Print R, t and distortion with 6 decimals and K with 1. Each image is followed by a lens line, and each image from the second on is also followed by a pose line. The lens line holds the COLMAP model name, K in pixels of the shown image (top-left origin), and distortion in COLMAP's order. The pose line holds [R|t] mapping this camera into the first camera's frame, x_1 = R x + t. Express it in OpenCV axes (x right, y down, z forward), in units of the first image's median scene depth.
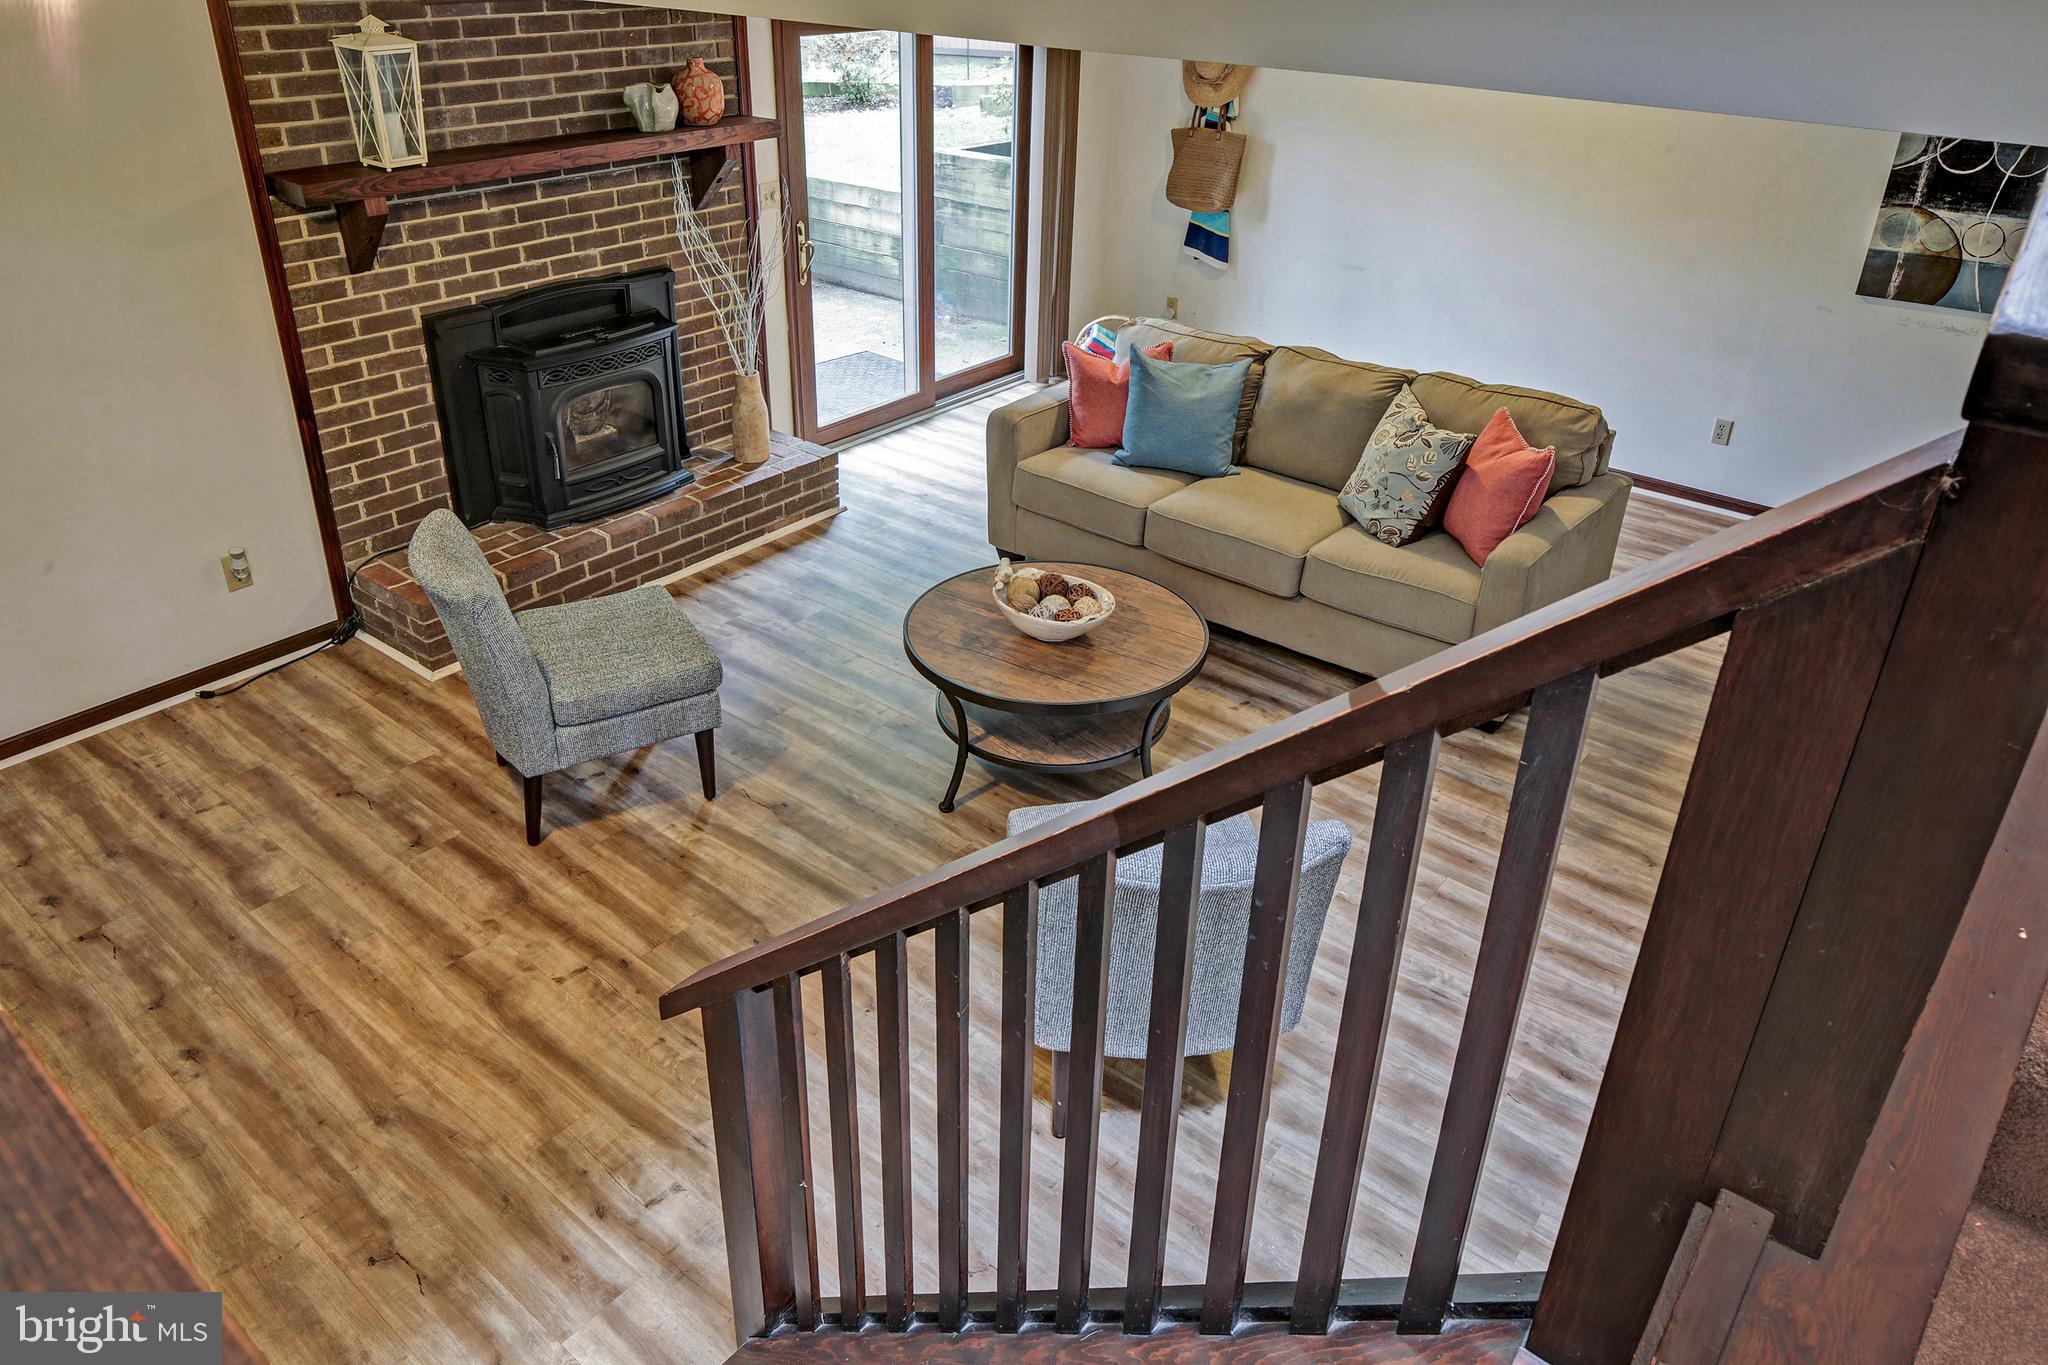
lens RADIAL K [[1405.1, 0, 1018.1], [0, 1405.1, 611.6], [0, 0, 1]] dist [-0.004568, 0.000903]
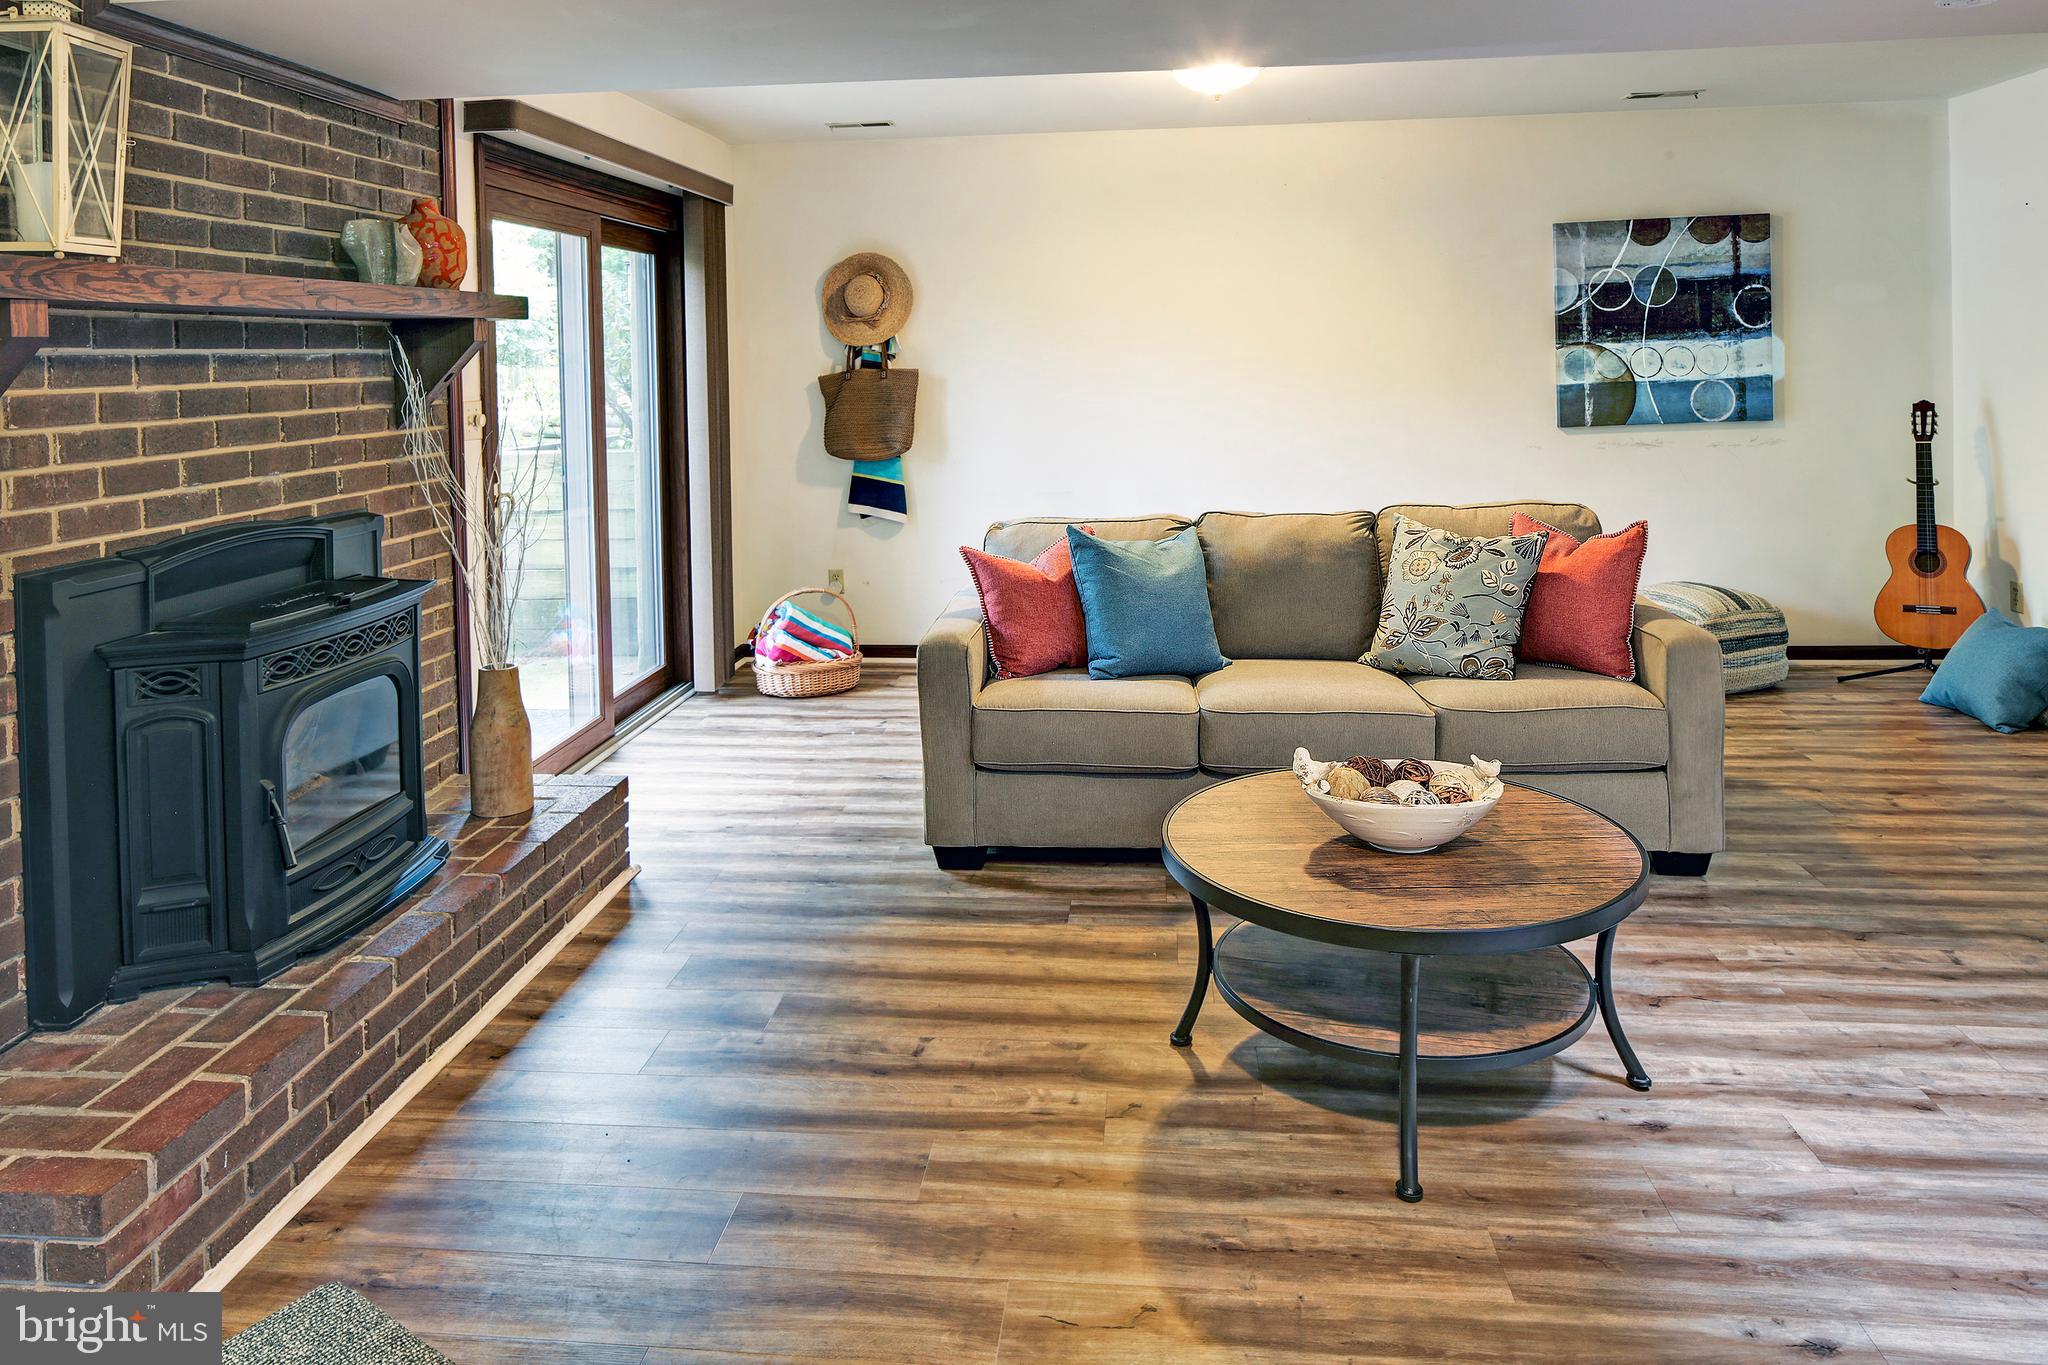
lens RADIAL K [[1398.0, 0, 1016.1], [0, 1398.0, 377.7], [0, 0, 1]] dist [-0.006662, -0.000254]
pose [[0.840403, -0.051619, 0.539498, -0.370735], [0.284375, 0.889409, -0.357886, 0.004680], [-0.461361, 0.454188, 0.762141, 0.406447]]
